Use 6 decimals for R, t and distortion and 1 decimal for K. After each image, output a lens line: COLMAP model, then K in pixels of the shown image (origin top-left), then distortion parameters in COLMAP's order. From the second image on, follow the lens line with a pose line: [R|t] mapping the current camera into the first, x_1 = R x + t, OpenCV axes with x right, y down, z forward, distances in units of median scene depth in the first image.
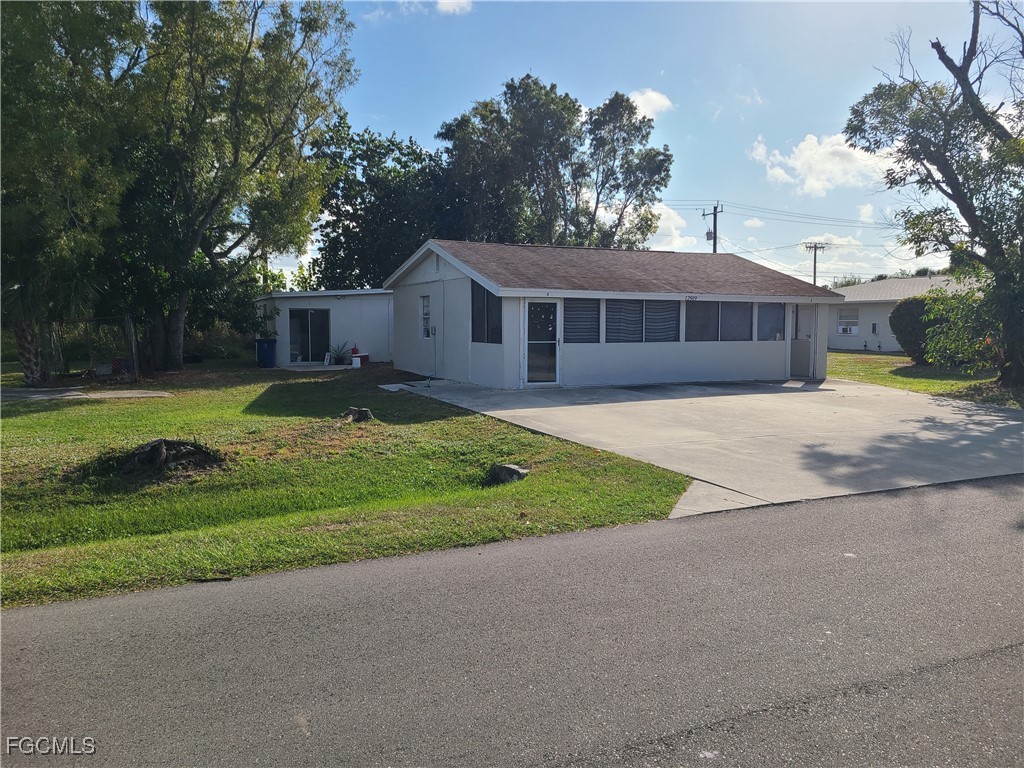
lens RADIAL K [[774.6, 0, 512.0], [0, 774.6, 384.0], [0, 0, 1]] dist [0.037623, 0.000961]
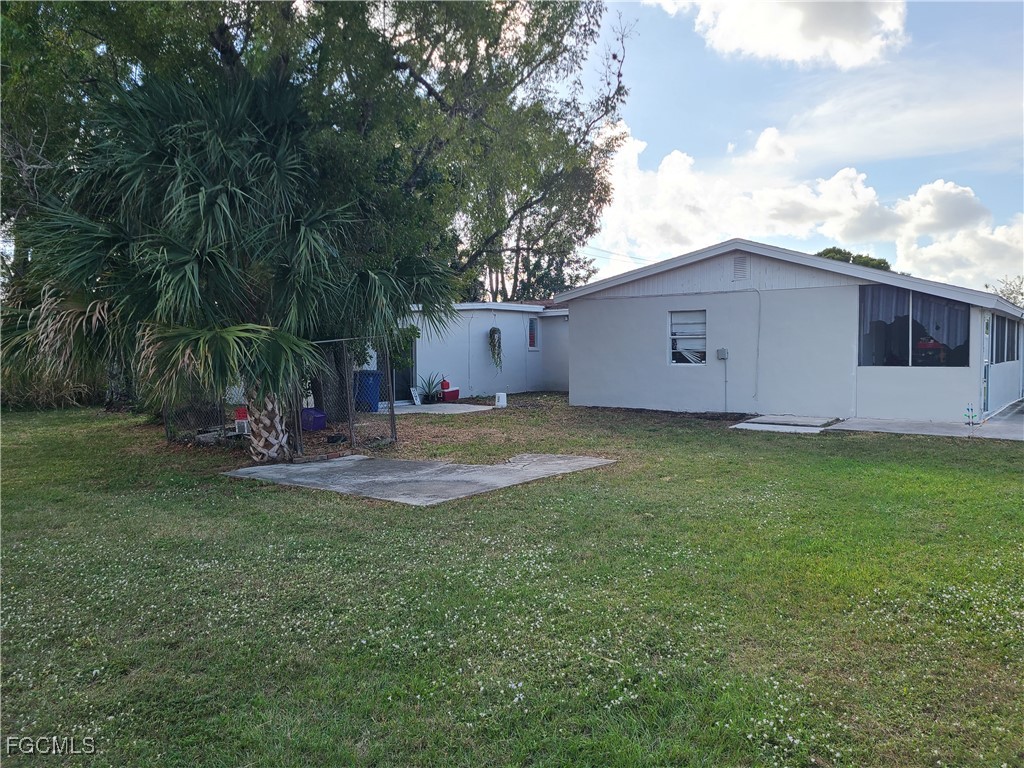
lens RADIAL K [[768.5, 0, 513.0], [0, 768.5, 424.2], [0, 0, 1]] dist [0.006976, 0.001390]
pose [[0.890198, -0.051940, 0.452603, -0.524169], [0.044935, 0.998646, 0.026222, -0.022099], [-0.453352, -0.003005, 0.891326, 0.320852]]
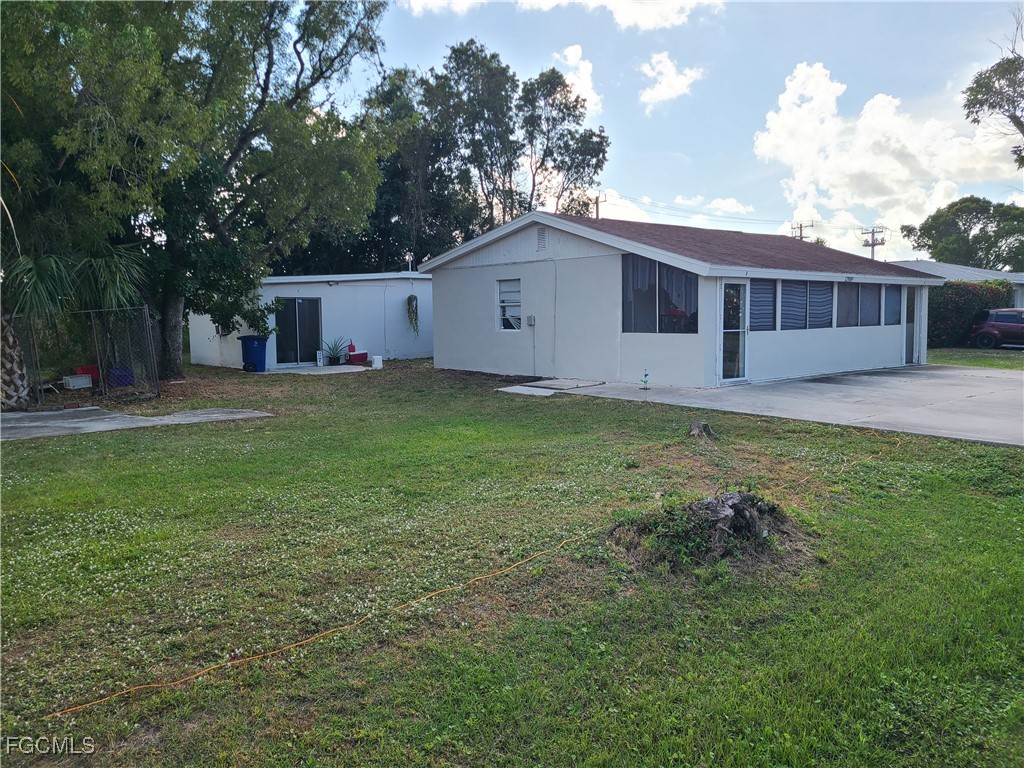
lens RADIAL K [[774.6, 0, 512.0], [0, 774.6, 384.0], [0, 0, 1]] dist [0.037623, 0.000961]
pose [[0.966554, -0.036441, 0.253861, -0.269450], [0.034001, 0.999324, 0.013997, -0.010611], [-0.254199, -0.004898, 0.967140, 0.161861]]
